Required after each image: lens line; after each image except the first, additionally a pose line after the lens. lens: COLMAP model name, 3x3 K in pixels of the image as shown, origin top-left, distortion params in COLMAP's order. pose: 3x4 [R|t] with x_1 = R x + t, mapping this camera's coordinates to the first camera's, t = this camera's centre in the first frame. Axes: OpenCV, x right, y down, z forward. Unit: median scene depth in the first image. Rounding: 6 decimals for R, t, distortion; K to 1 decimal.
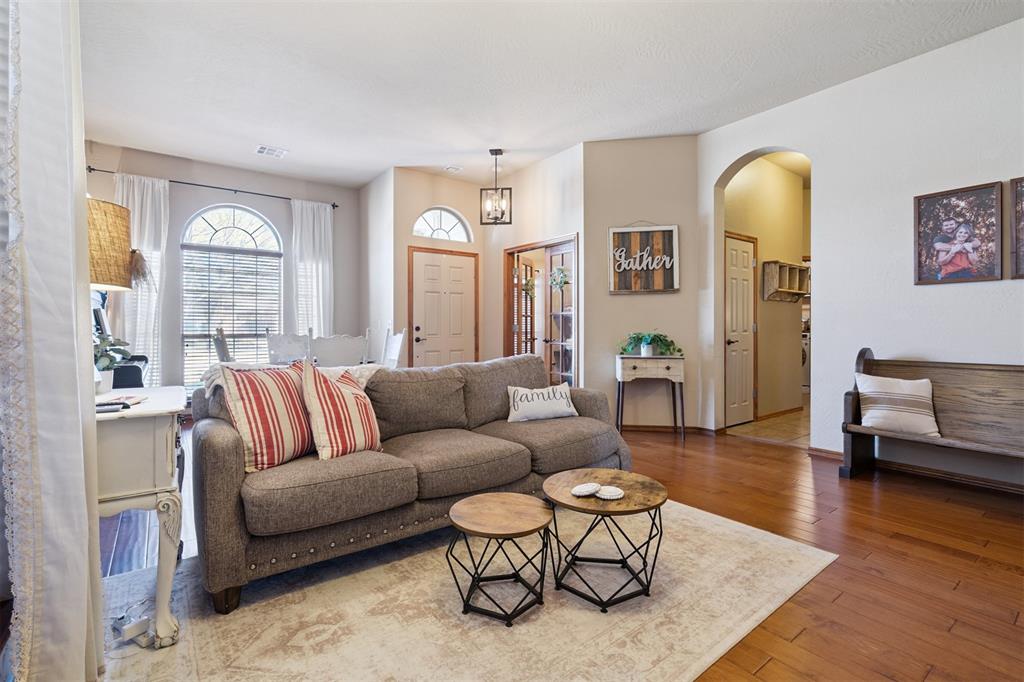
lens RADIAL K [[464.8, 0, 511.3], [0, 464.8, 331.9], [0, 0, 1]] dist [-0.007619, 0.002471]
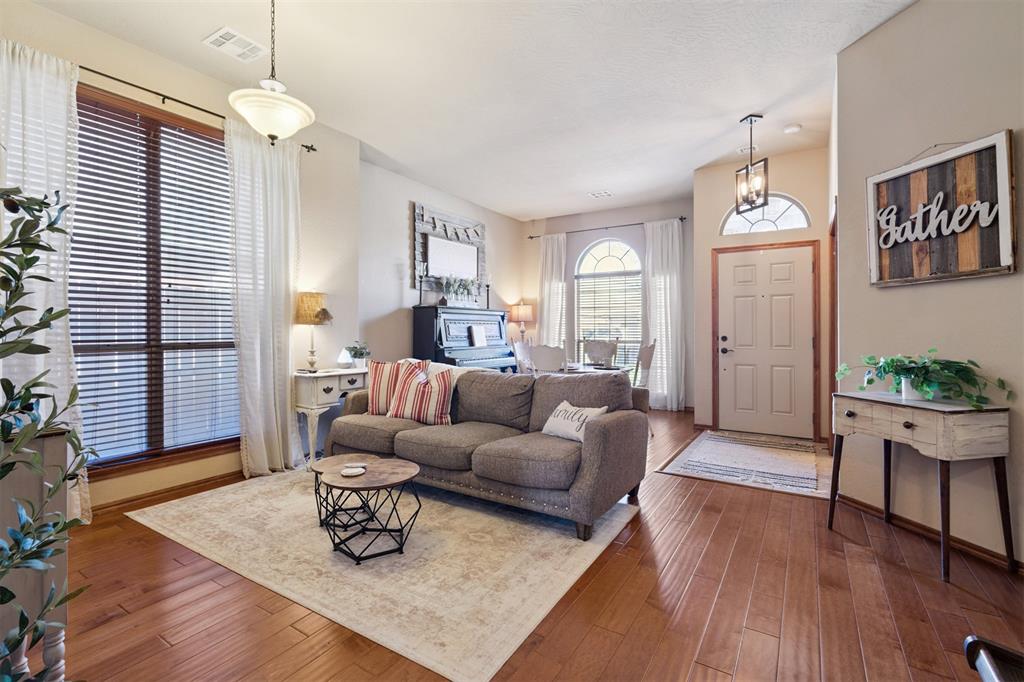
lens RADIAL K [[464.8, 0, 511.4], [0, 464.8, 335.4], [0, 0, 1]] dist [-0.007619, 0.002471]
pose [[0.353520, 0.012717, -0.935341, 0.609576], [-0.007889, 0.999913, 0.010613, -0.023654], [0.935394, 0.003627, 0.353589, 0.360352]]
